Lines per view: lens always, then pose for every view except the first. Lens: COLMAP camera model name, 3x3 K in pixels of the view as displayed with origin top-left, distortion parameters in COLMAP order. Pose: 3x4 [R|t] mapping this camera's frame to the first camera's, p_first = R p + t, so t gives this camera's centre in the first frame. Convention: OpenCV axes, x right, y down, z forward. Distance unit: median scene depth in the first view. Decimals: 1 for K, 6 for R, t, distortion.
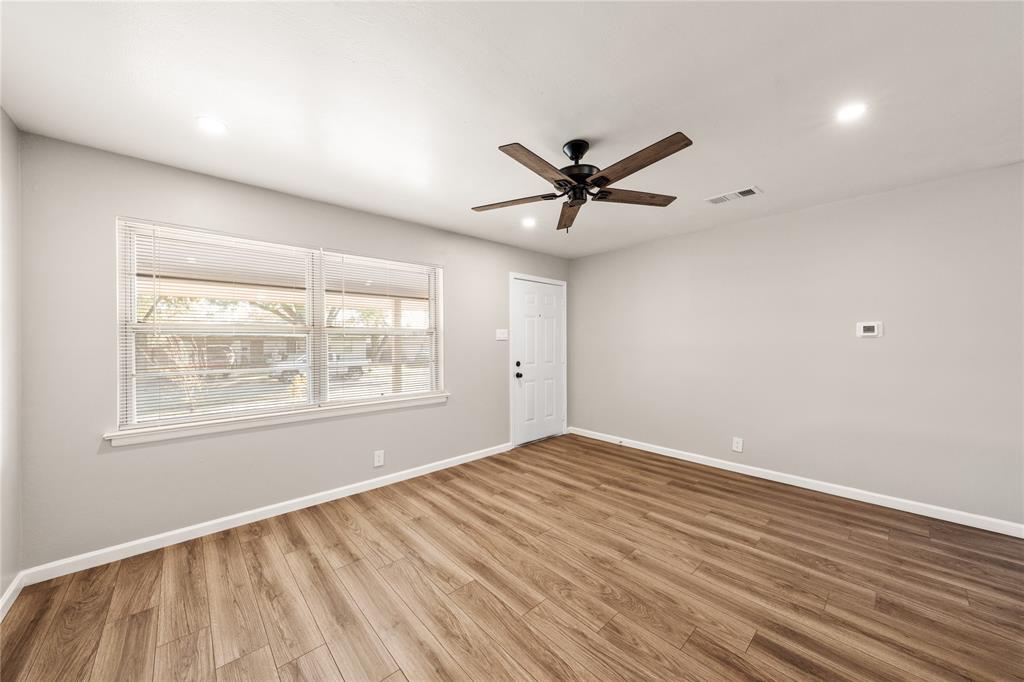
lens RADIAL K [[366.8, 0, 517.0], [0, 366.8, 338.6], [0, 0, 1]] dist [0.000527, 0.000077]
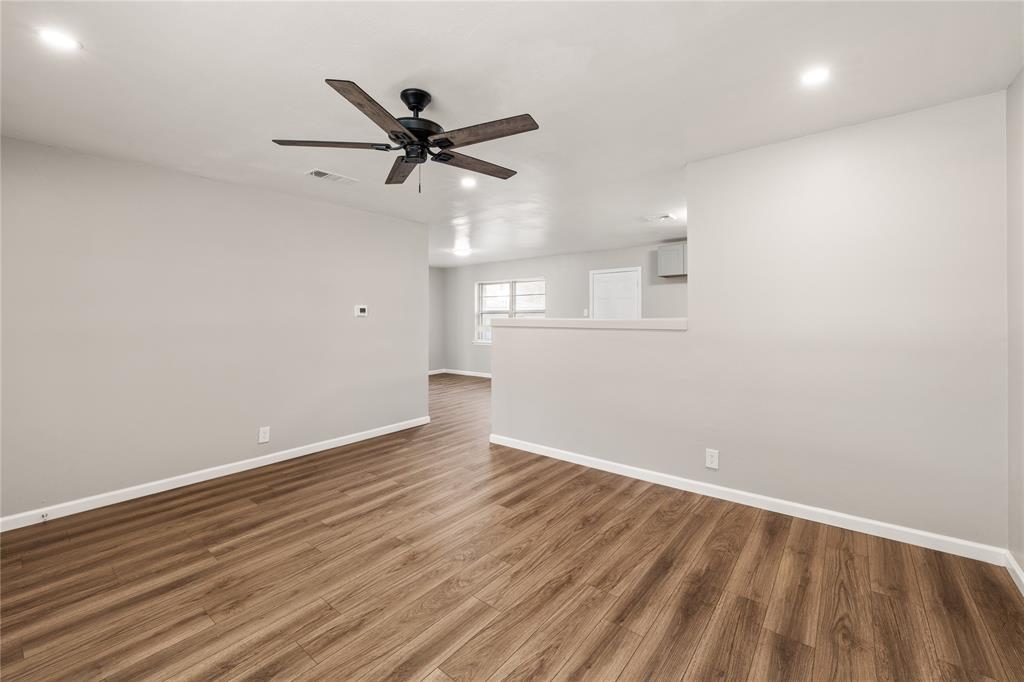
lens RADIAL K [[415.4, 0, 513.5], [0, 415.4, 317.6], [0, 0, 1]] dist [-0.001313, -0.000147]
pose [[-0.143975, 0.004888, 0.989569, -0.772167], [0.002203, 0.999987, -0.004619, 0.010209], [-0.989579, 0.001515, -0.143984, 0.833552]]
